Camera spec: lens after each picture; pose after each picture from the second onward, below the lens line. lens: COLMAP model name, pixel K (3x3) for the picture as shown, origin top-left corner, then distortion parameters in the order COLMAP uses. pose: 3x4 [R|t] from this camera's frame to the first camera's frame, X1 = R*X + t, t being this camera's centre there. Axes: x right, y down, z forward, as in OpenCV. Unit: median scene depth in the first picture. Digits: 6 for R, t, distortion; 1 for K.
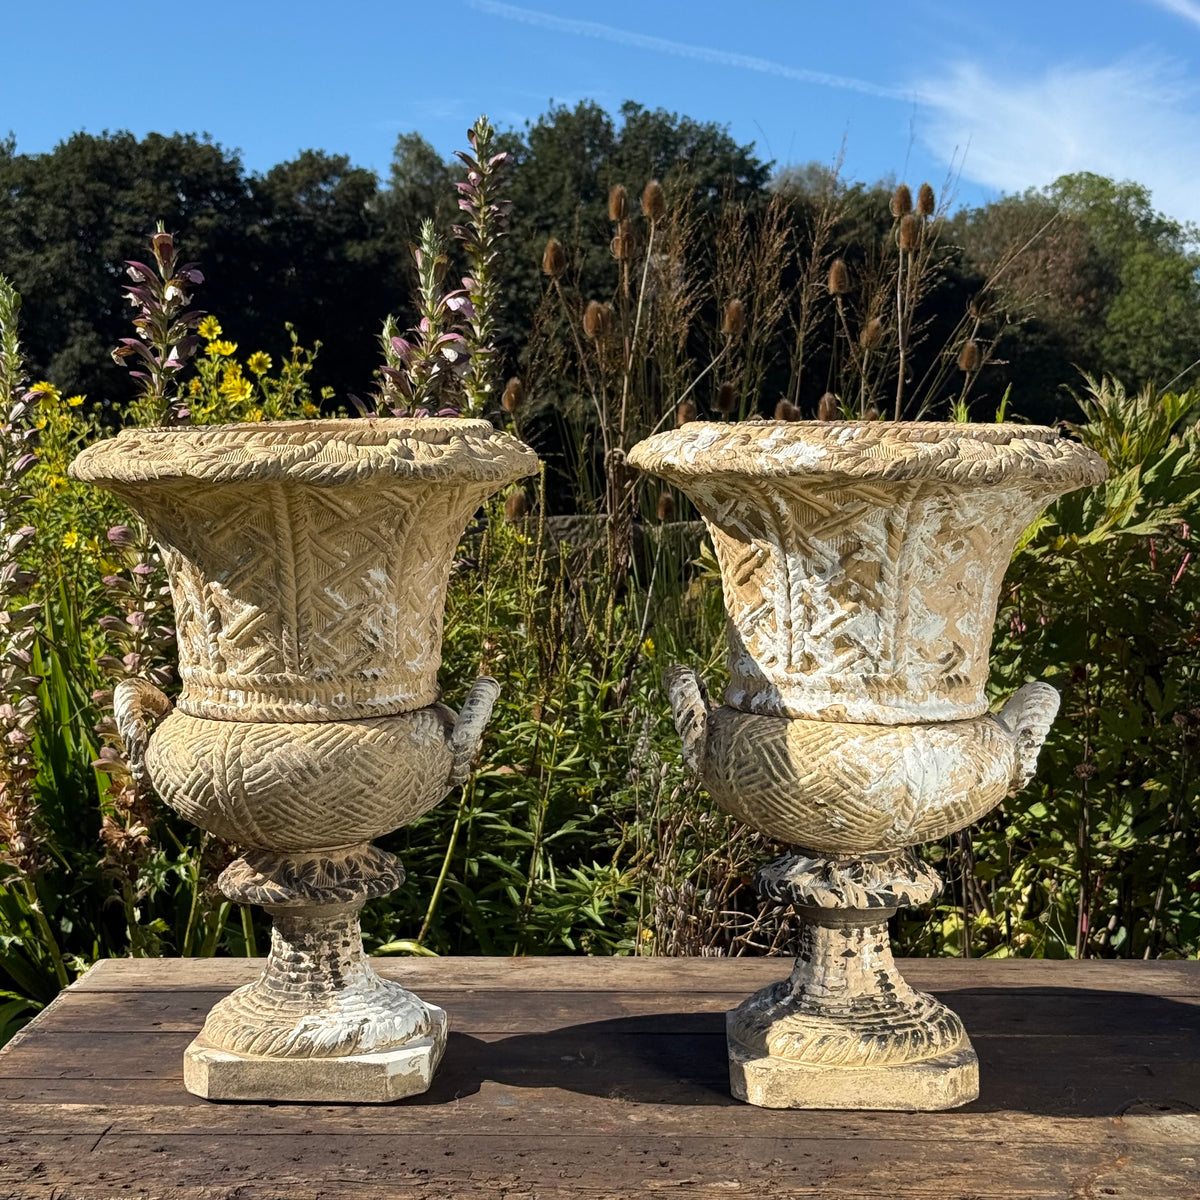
lens RADIAL K [[2244.9, 0, 575.8], [0, 2244.9, 612.8], [0, 0, 1]] dist [0.150934, 0.000000]
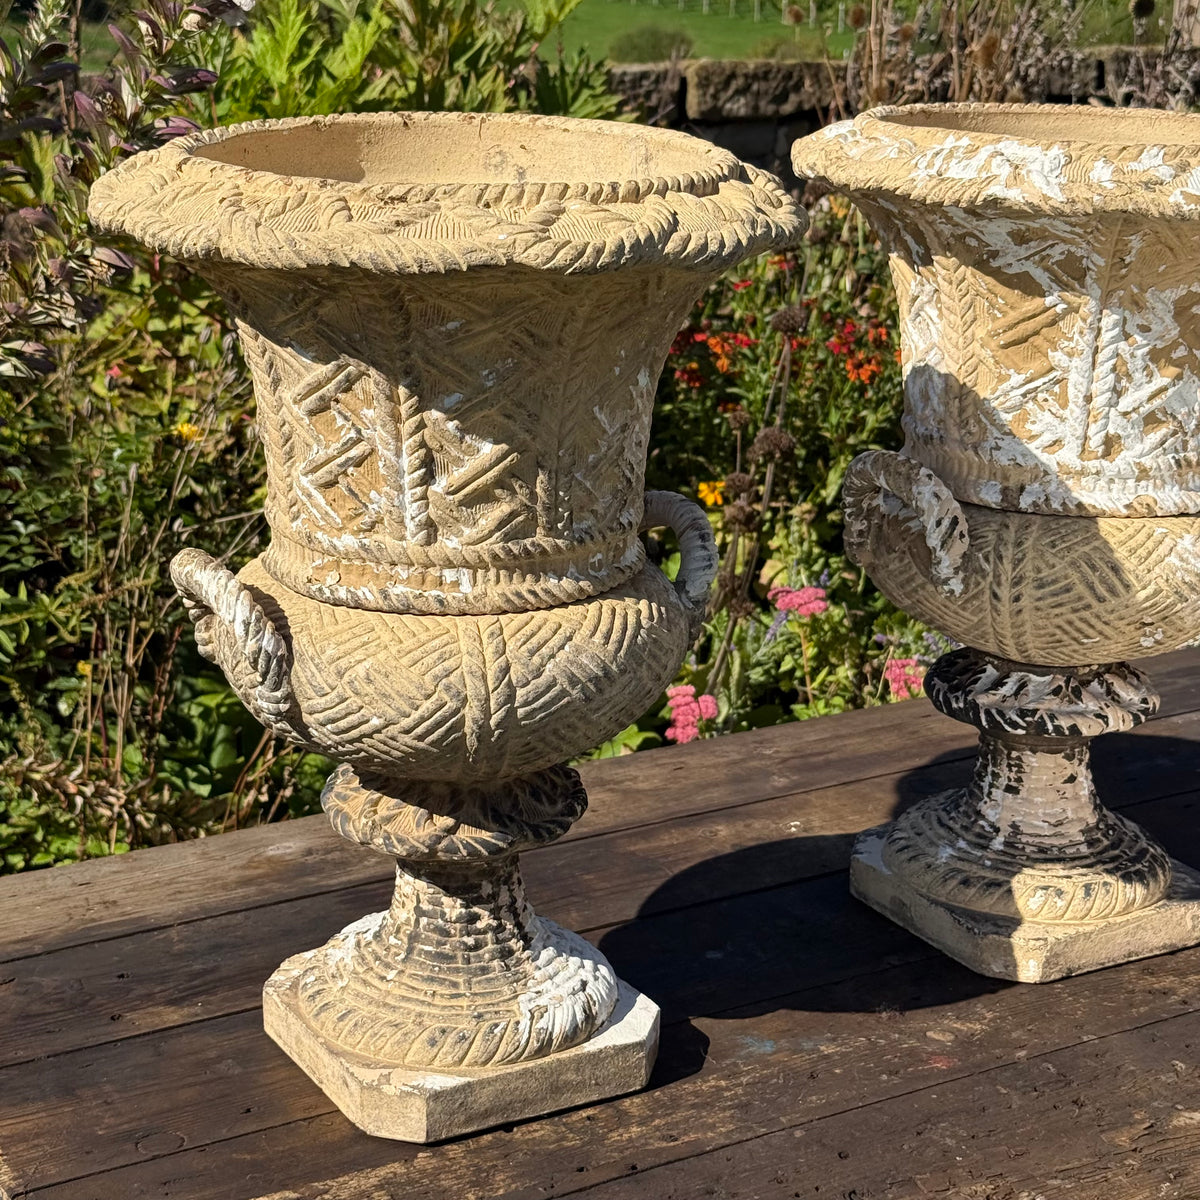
lens RADIAL K [[2250.9, 0, 586.0], [0, 2250.9, 609.7], [0, 0, 1]] dist [0.136151, 0.000000]
pose [[0.839095, -0.136530, 0.526573, -0.470428], [0.024126, 0.976380, 0.214711, -0.095485], [-0.543450, -0.167459, 0.822569, 0.431505]]
